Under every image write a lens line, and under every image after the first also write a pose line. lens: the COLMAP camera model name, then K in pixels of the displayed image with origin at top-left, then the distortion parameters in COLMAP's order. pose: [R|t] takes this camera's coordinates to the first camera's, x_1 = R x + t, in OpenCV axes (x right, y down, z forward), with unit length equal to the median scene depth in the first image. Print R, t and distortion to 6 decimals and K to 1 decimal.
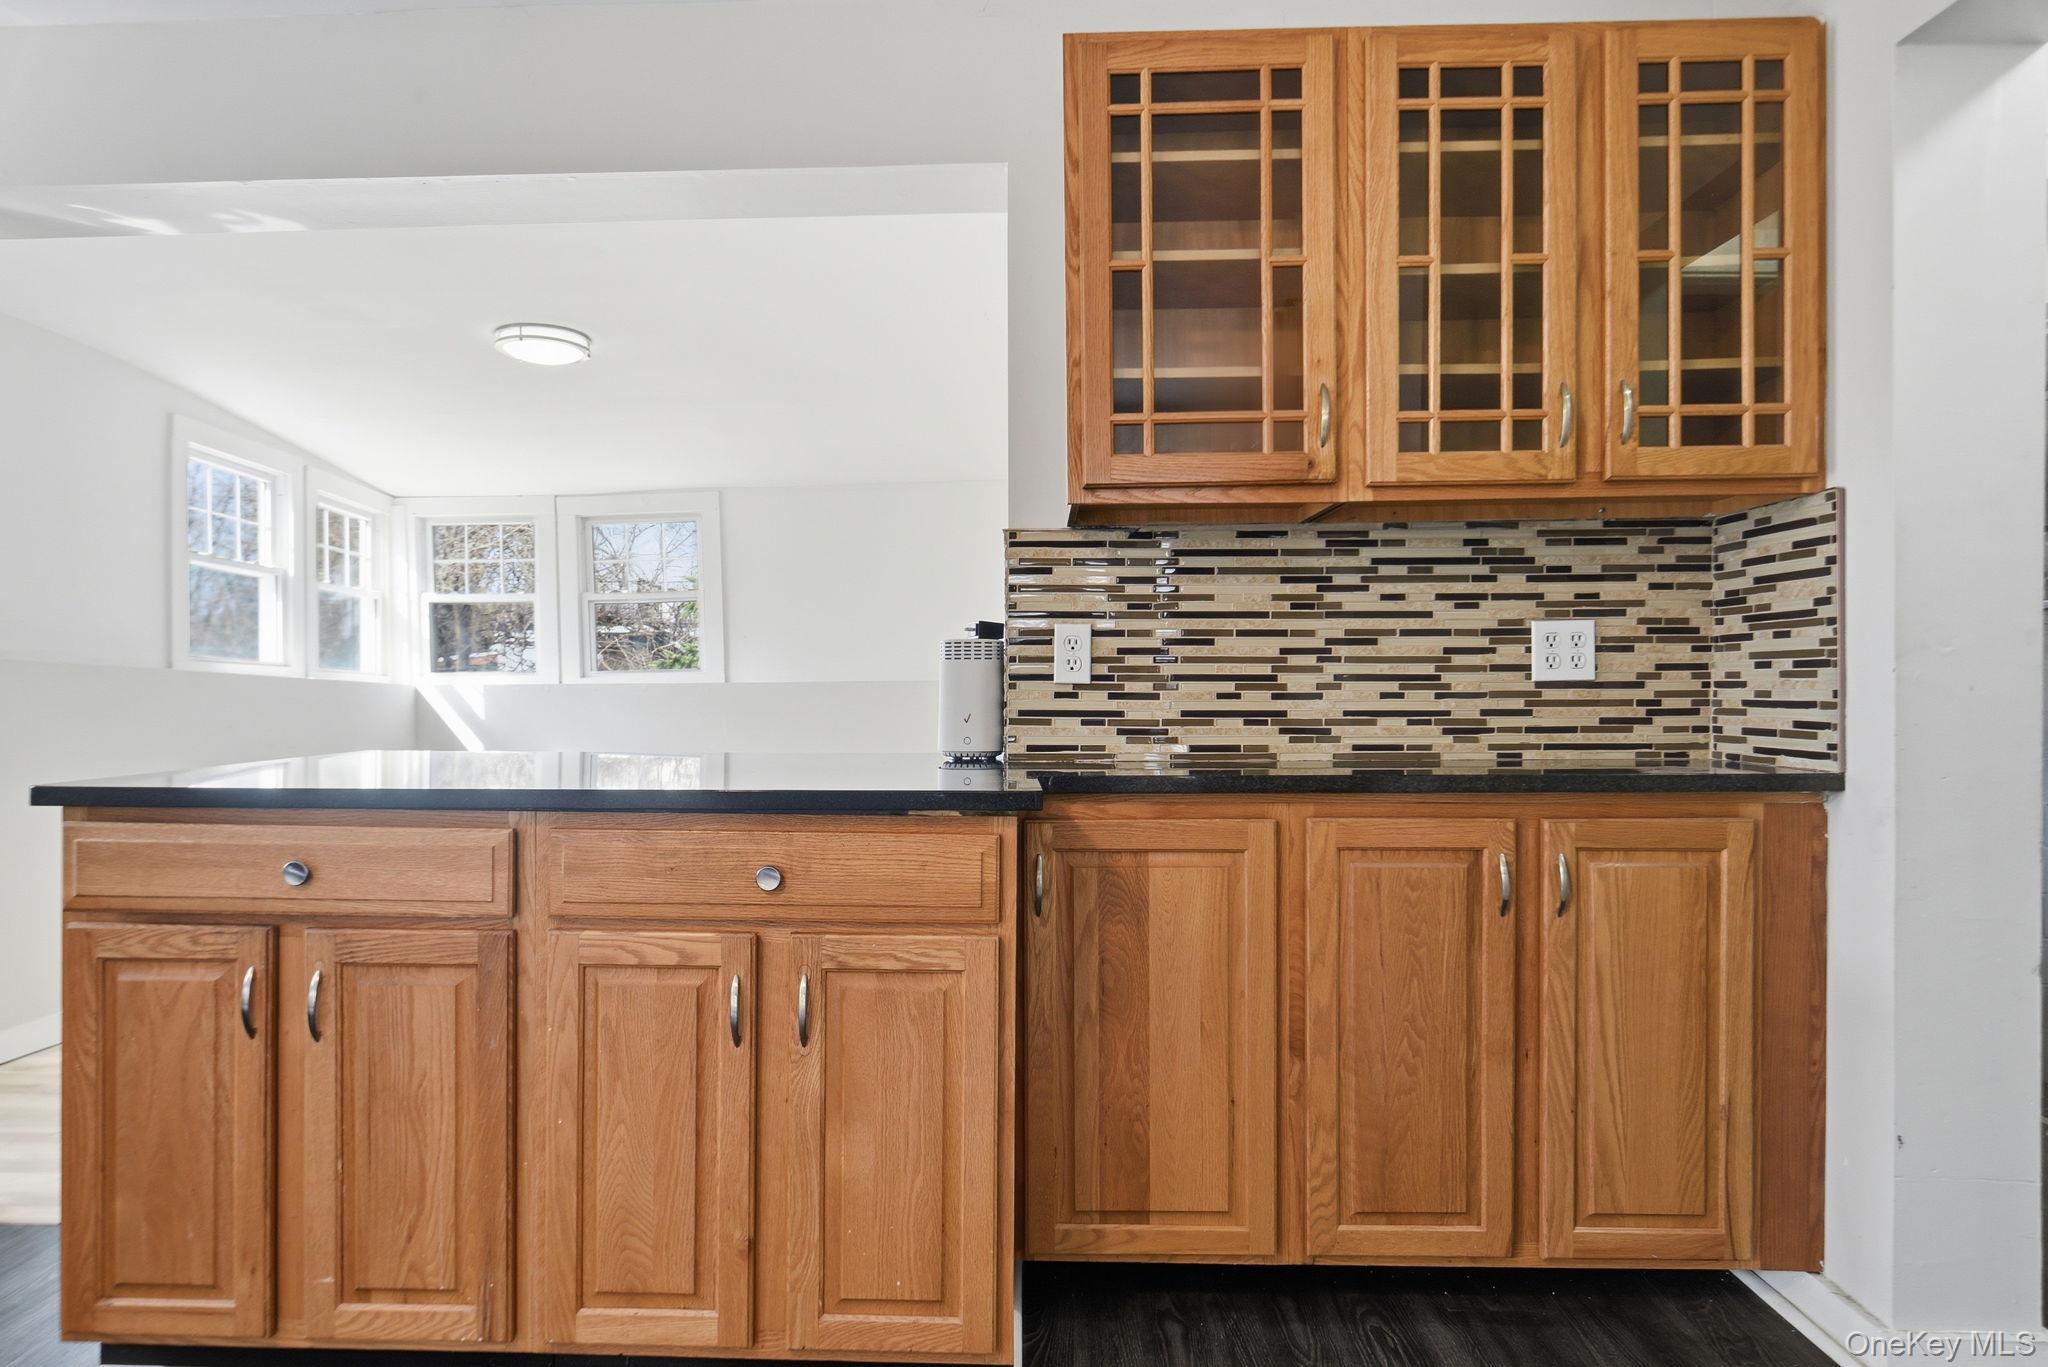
lens RADIAL K [[1191.4, 0, 1014.4], [0, 1191.4, 696.1], [0, 0, 1]] dist [-0.001563, -0.001005]
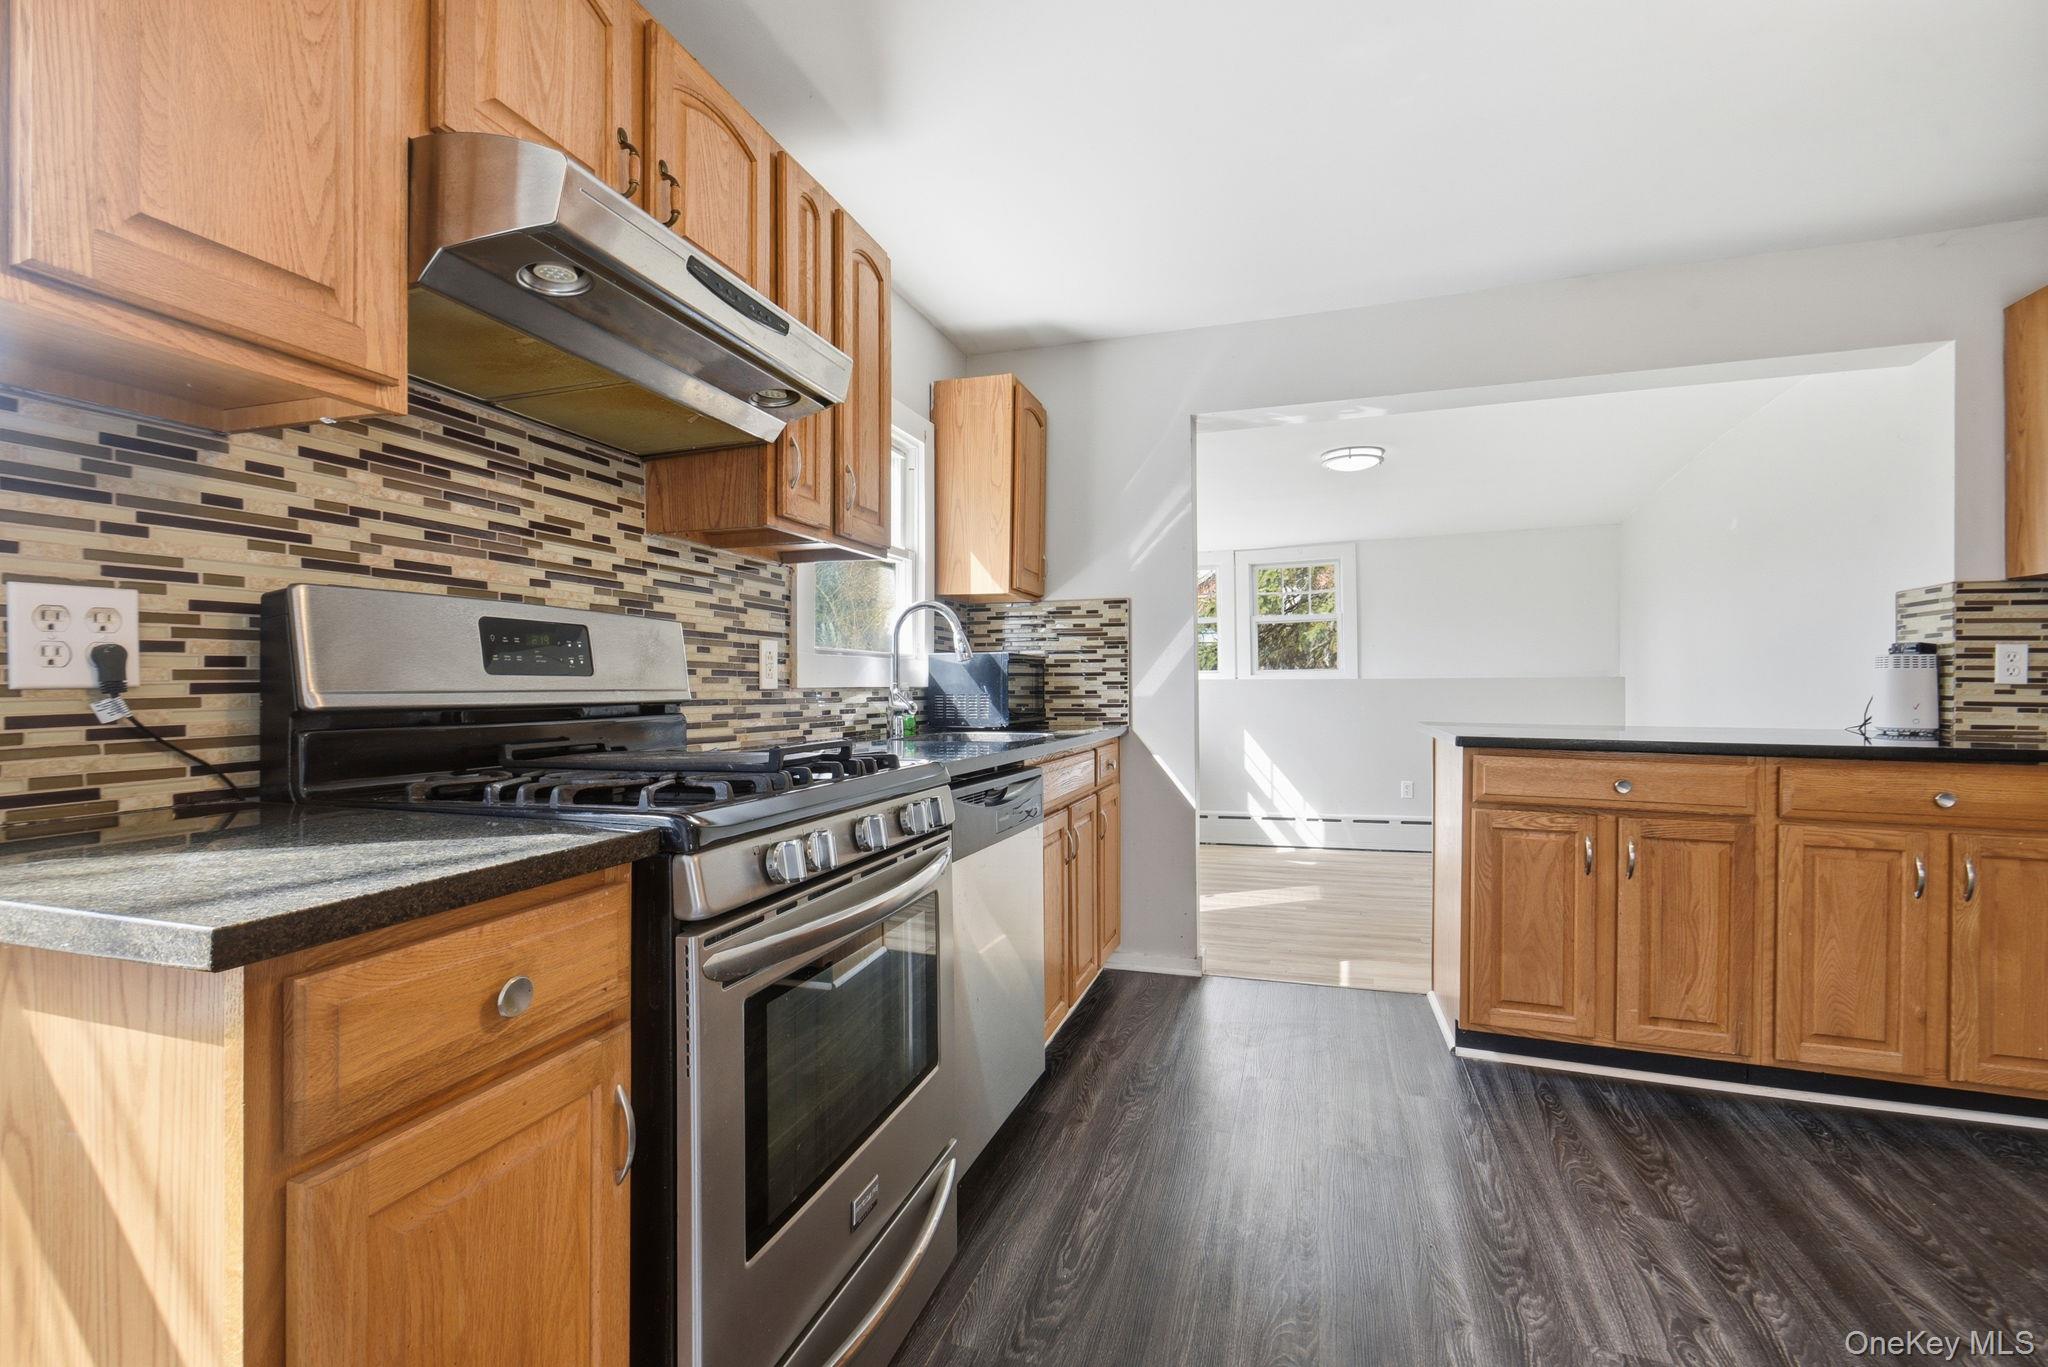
lens RADIAL K [[934.1, 0, 994.2], [0, 934.1, 679.2], [0, 0, 1]] dist [-0.004921, -0.001290]
pose [[0.951298, 0.004929, -0.308235, -0.889441], [-0.006718, 0.999966, -0.004745, -0.002931], [0.308201, 0.006585, 0.951298, -0.550274]]
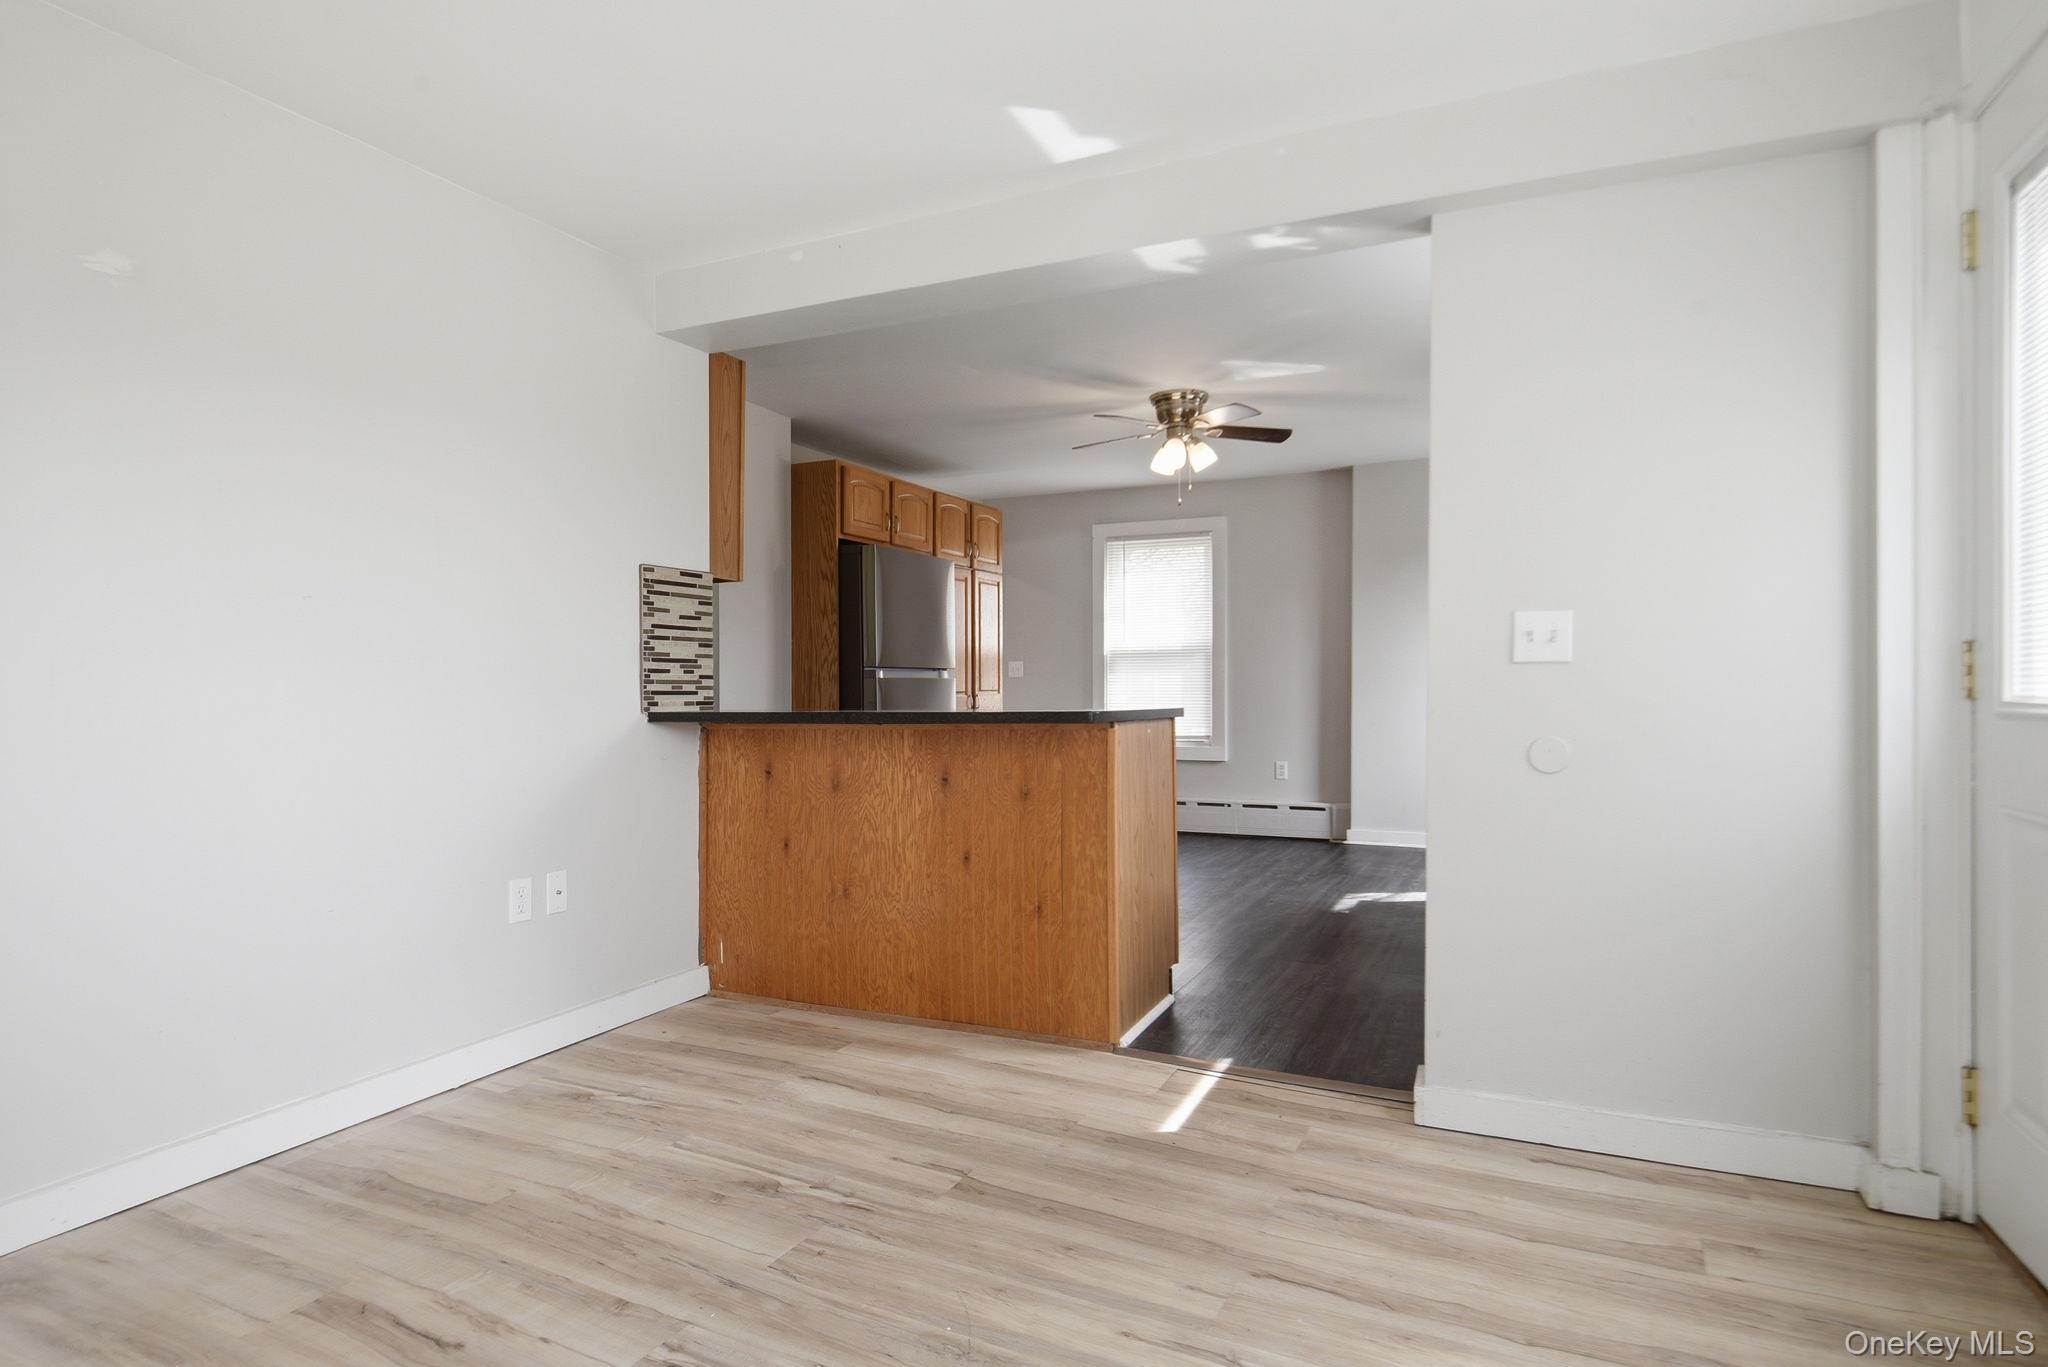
lens RADIAL K [[1114.4, 0, 1028.2], [0, 1114.4, 698.8], [0, 0, 1]] dist [-0.002356, -0.000043]
pose [[-0.925082, 0.006834, 0.379707, -1.124717], [0.010294, 0.999922, 0.007084, 0.034157], [-0.379629, 0.010462, -0.925080, 2.541303]]
